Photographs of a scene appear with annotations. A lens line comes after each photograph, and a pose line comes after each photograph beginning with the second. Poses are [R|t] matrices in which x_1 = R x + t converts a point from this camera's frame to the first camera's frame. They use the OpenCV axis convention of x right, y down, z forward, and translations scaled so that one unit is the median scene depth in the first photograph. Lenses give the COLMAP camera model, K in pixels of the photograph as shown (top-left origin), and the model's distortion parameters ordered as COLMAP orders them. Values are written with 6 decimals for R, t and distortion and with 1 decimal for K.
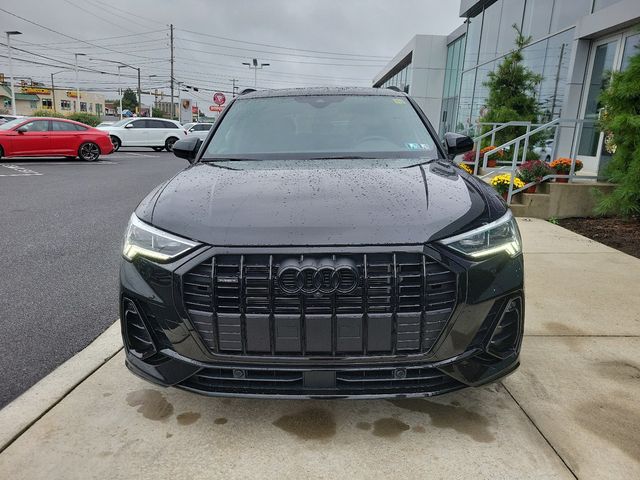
lens RADIAL K [[487.7, 0, 313.8], [0, 487.7, 235.9], [0, 0, 1]] dist [0.026431, -0.001312]
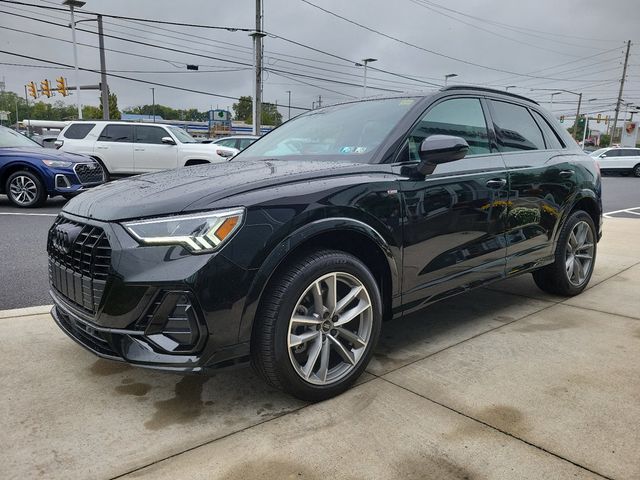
lens RADIAL K [[487.7, 0, 313.8], [0, 487.7, 235.9], [0, 0, 1]] dist [0.026431, -0.001312]
pose [[0.662876, 0.114084, -0.739986, 0.145114], [-0.156371, 0.987623, 0.012185, -0.004329], [0.732218, 0.107635, 0.672512, 0.059668]]
